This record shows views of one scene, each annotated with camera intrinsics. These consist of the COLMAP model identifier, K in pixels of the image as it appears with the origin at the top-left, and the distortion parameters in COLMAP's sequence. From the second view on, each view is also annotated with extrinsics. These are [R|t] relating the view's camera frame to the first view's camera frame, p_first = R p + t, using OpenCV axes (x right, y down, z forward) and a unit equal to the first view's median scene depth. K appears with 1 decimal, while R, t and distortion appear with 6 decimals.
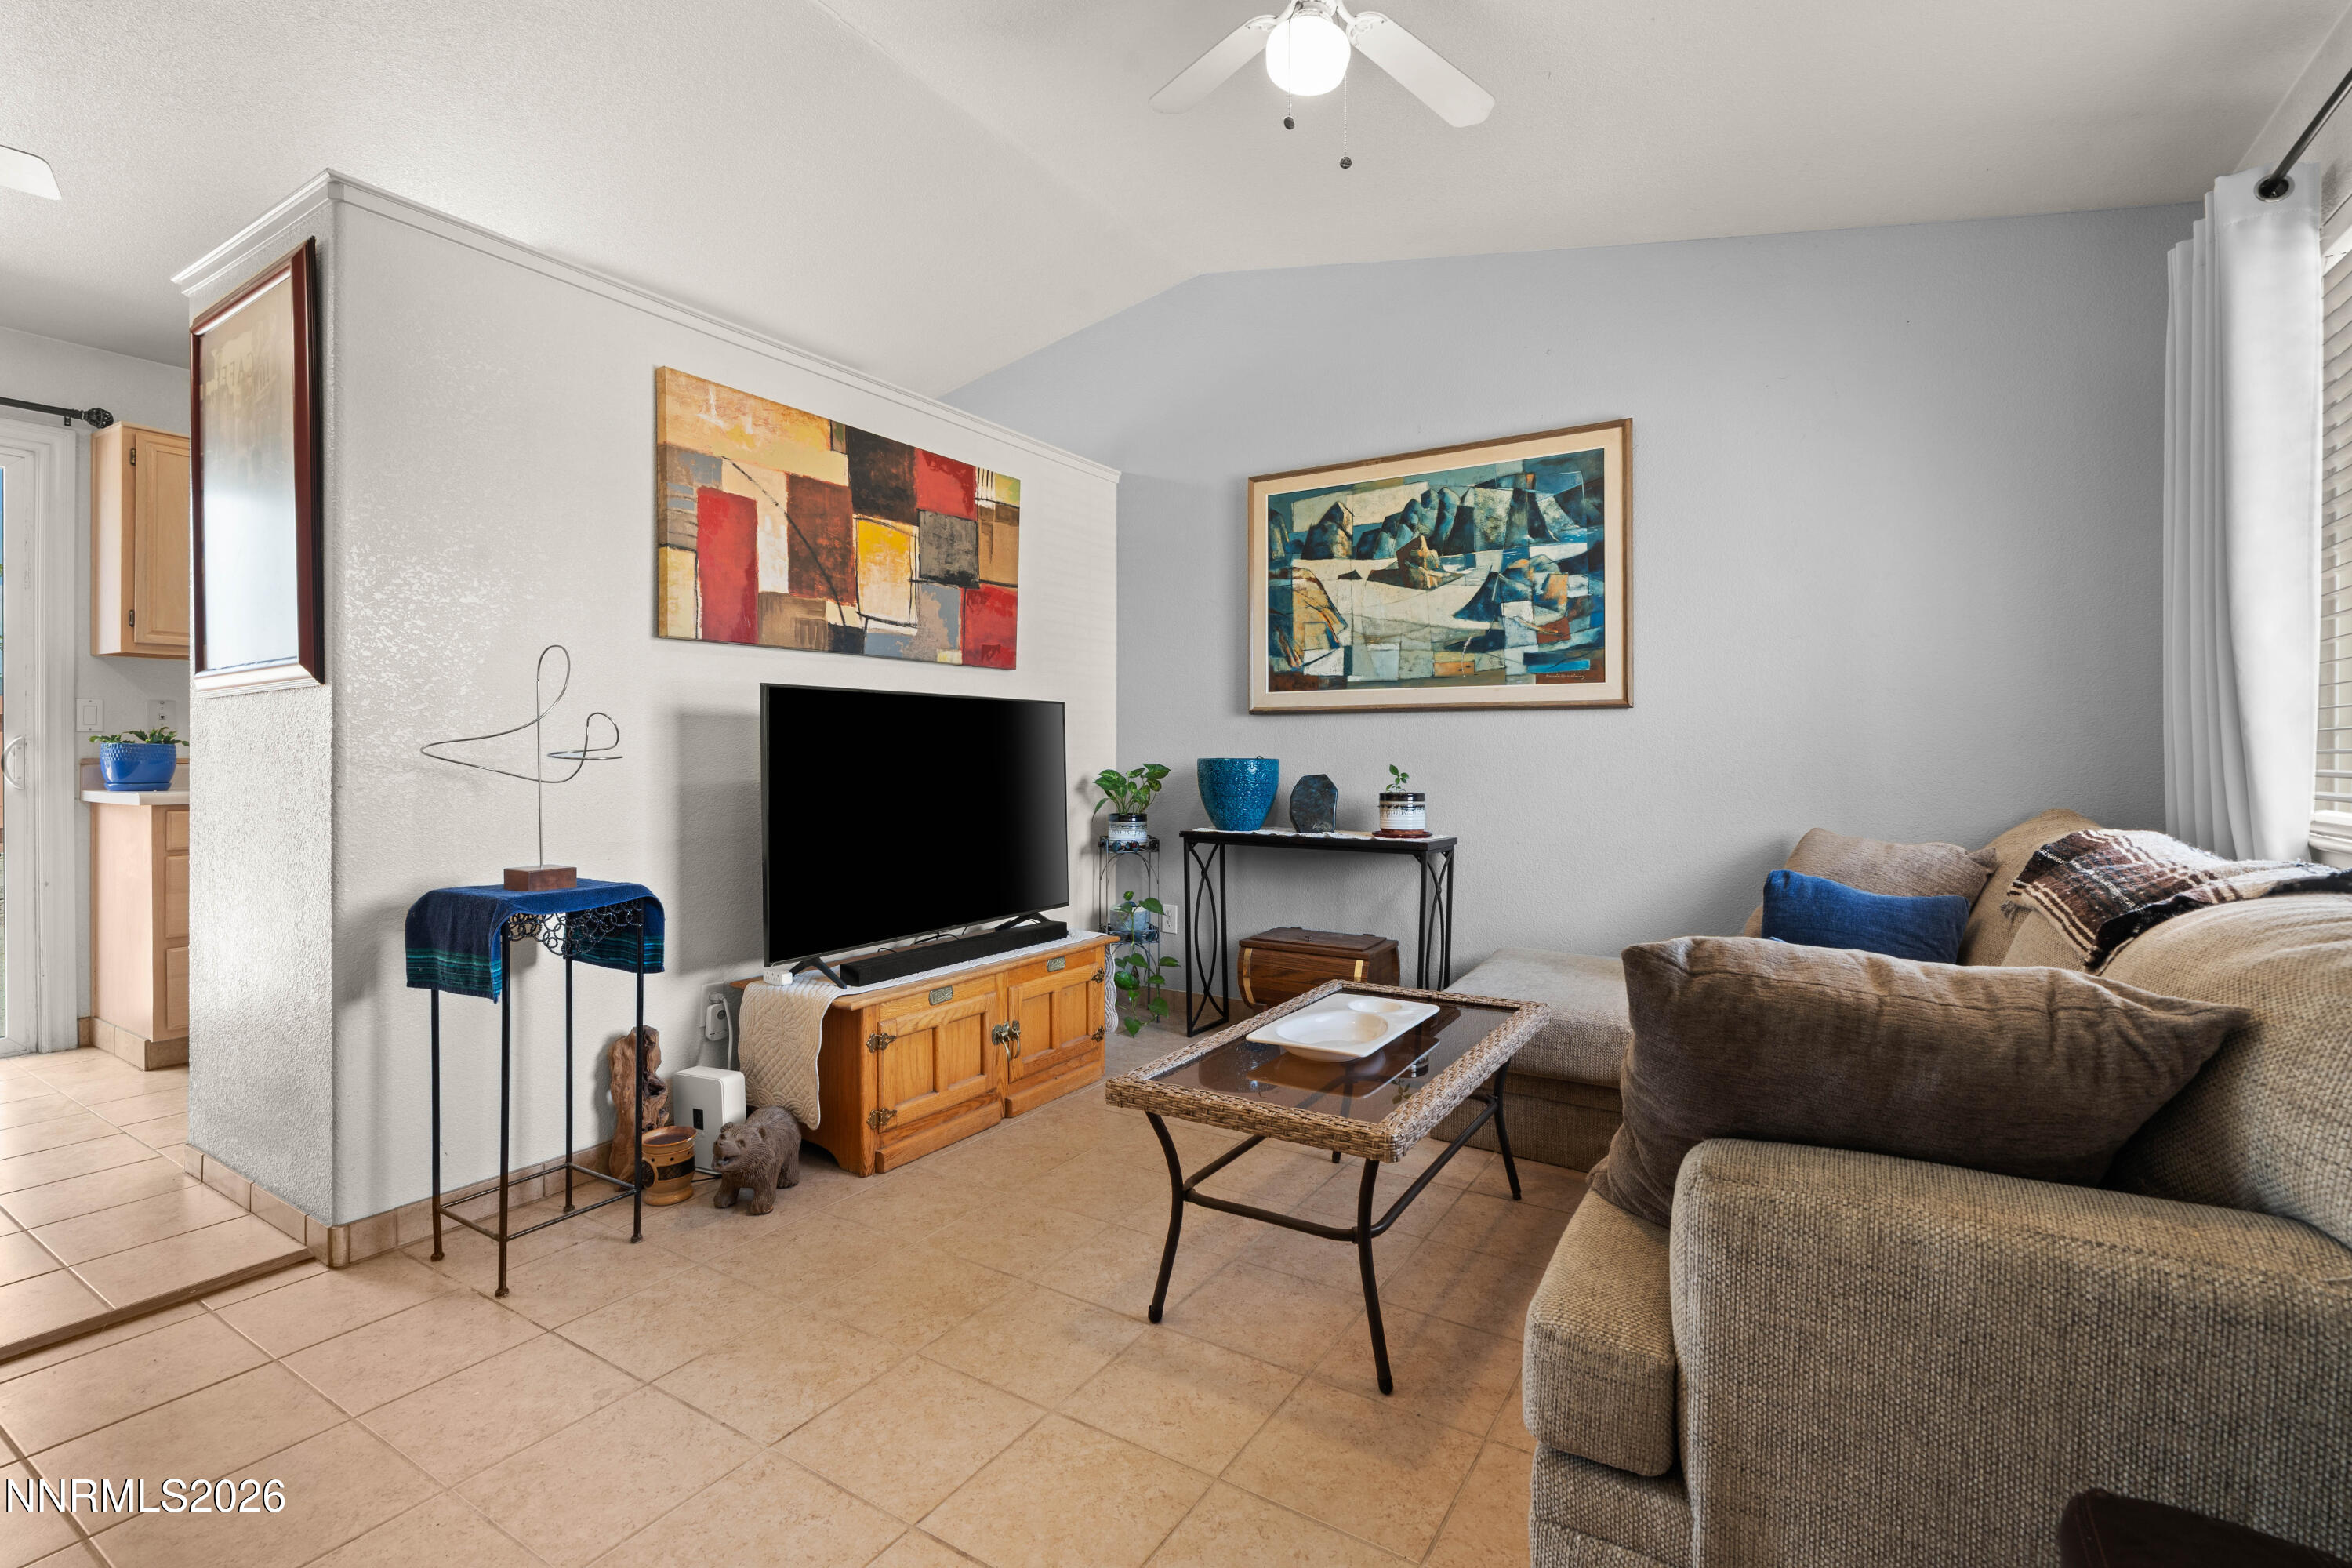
lens RADIAL K [[1067.7, 0, 1157.0], [0, 1067.7, 763.0], [0, 0, 1]] dist [-0.007317, 0.003674]
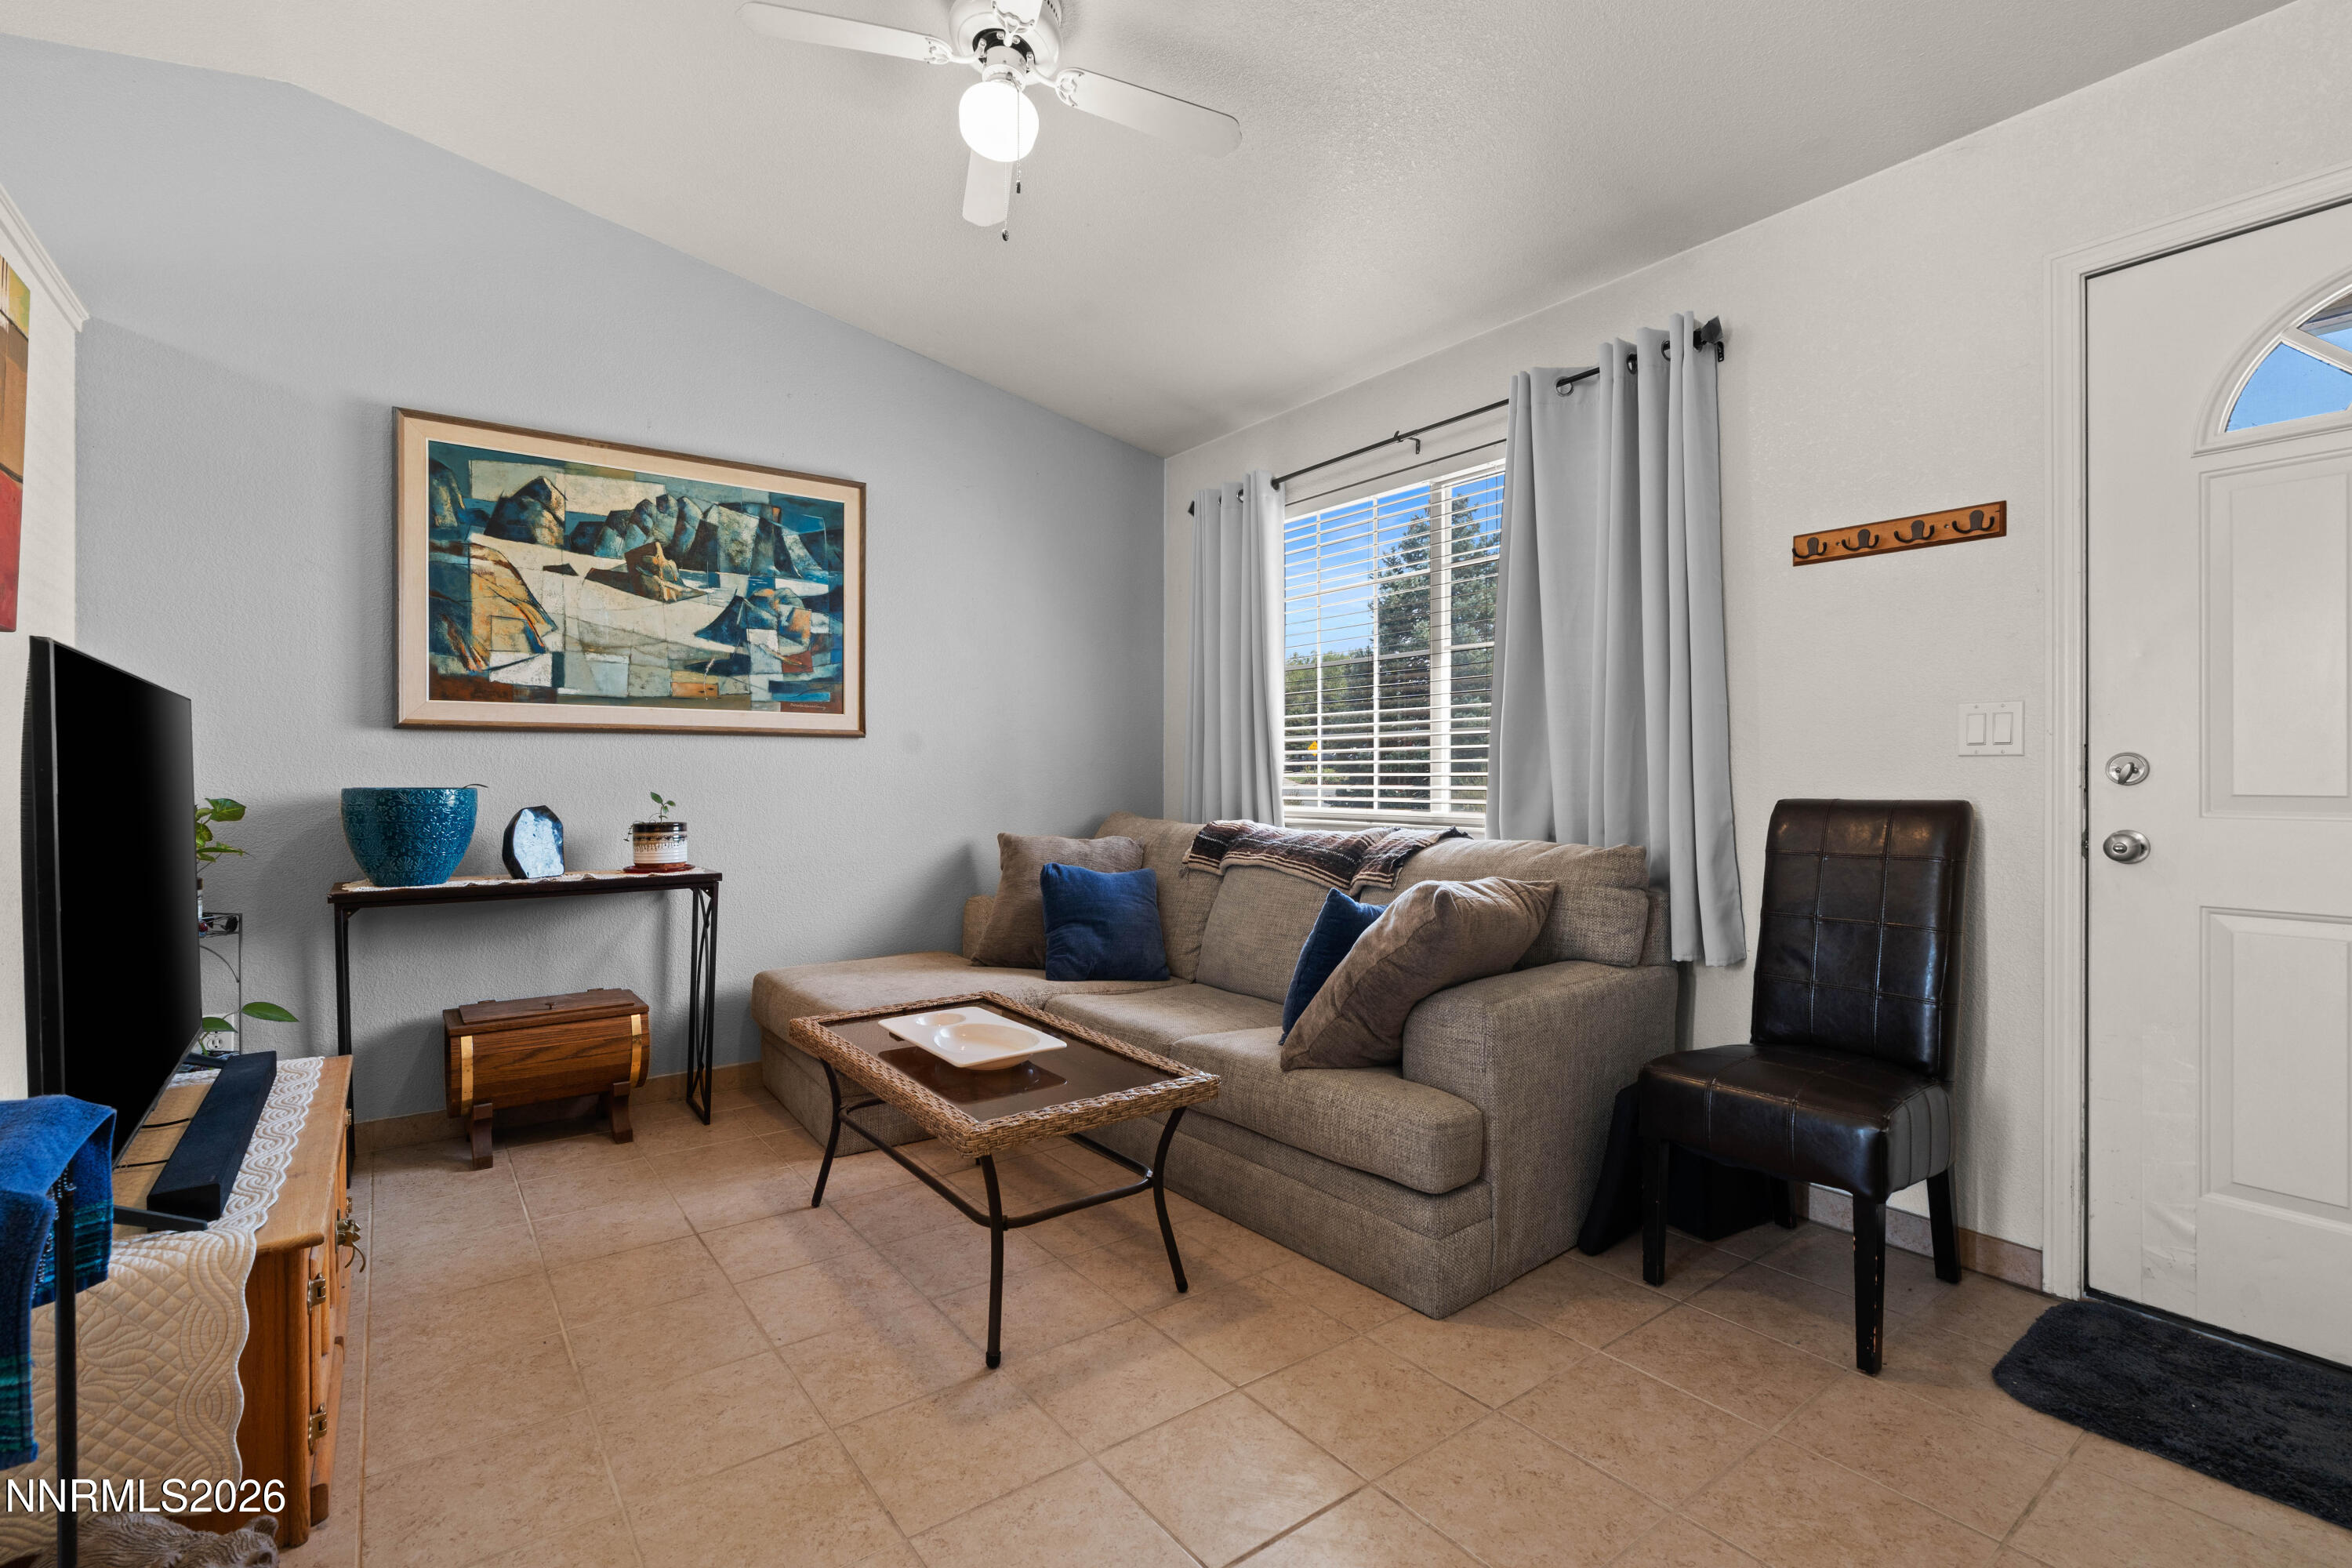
lens RADIAL K [[1067.7, 0, 1158.3], [0, 1067.7, 781.4], [0, 0, 1]] dist [-0.007317, 0.003674]
pose [[0.362299, -0.009124, 0.932017, -0.461674], [0.012354, 0.999911, 0.004986, -0.006688], [-0.931980, 0.009708, 0.362380, 0.274447]]
